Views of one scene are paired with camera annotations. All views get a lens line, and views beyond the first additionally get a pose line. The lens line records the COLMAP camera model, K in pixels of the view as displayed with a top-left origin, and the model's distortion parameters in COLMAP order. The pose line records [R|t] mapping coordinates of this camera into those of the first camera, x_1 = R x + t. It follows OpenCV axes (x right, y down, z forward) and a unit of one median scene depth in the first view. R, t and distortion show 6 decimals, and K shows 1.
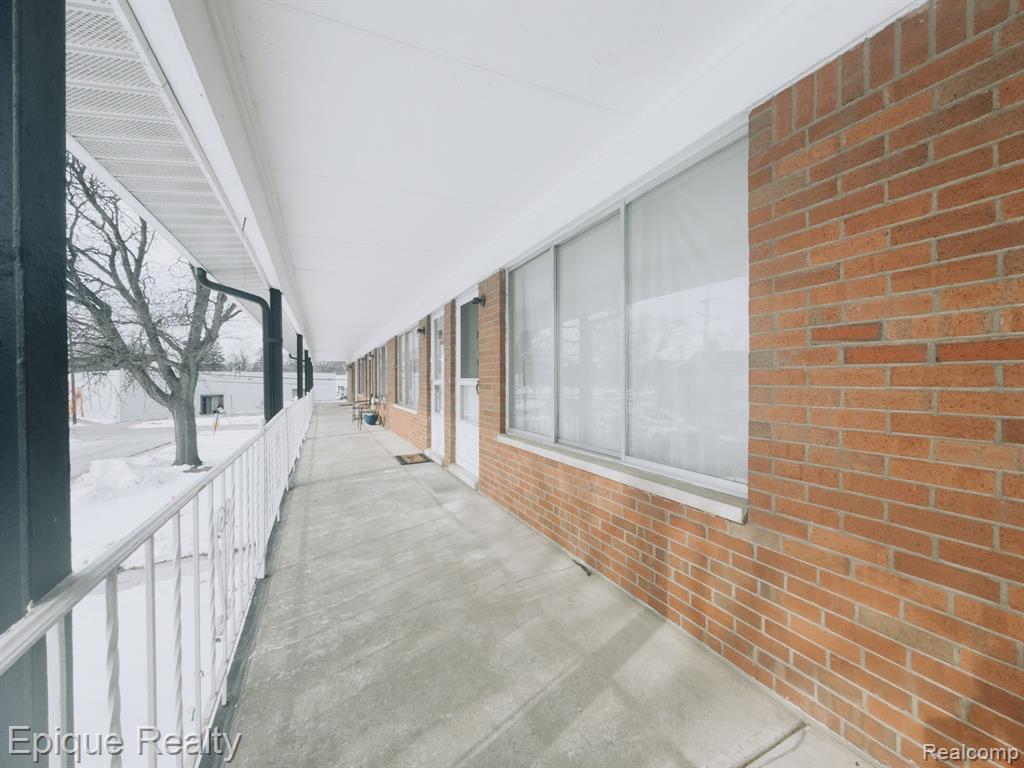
lens RADIAL K [[407.4, 0, 512.3], [0, 407.4, 383.8], [0, 0, 1]] dist [0.000508, -0.000532]
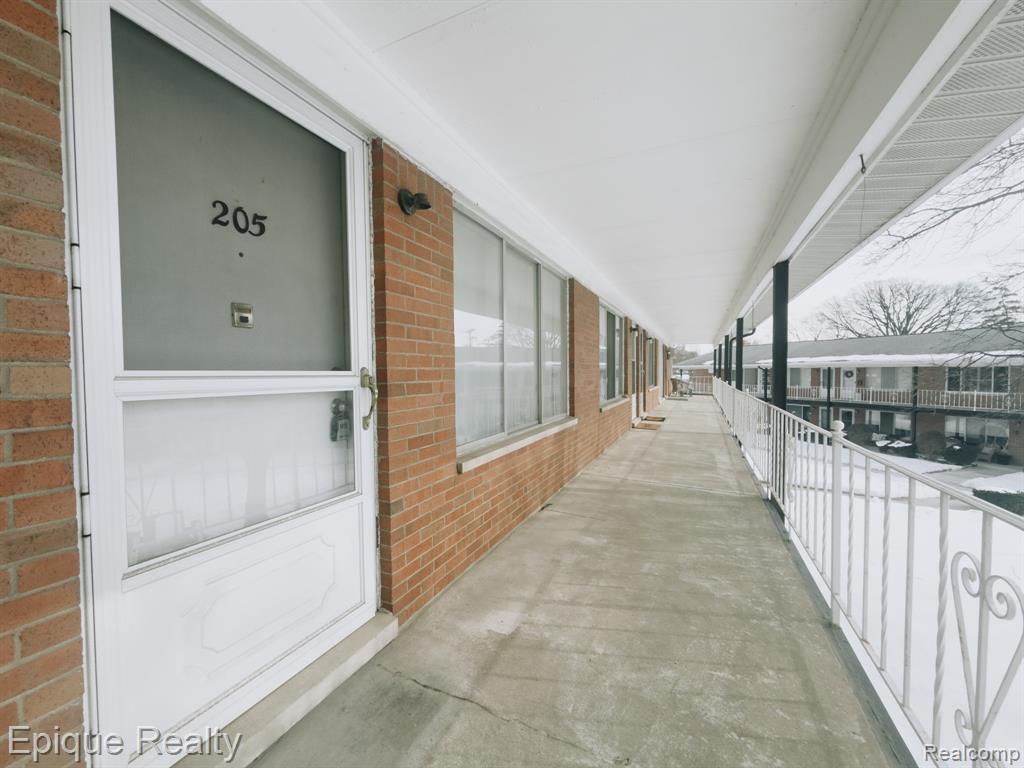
lens RADIAL K [[407.4, 0, 512.3], [0, 407.4, 384.5], [0, 0, 1]] dist [0.000508, -0.000532]
pose [[-0.644725, -0.016084, 0.764245, -0.732305], [0.015642, 0.999292, 0.034227, -0.014300], [-0.764254, 0.034022, -0.644017, 1.776190]]
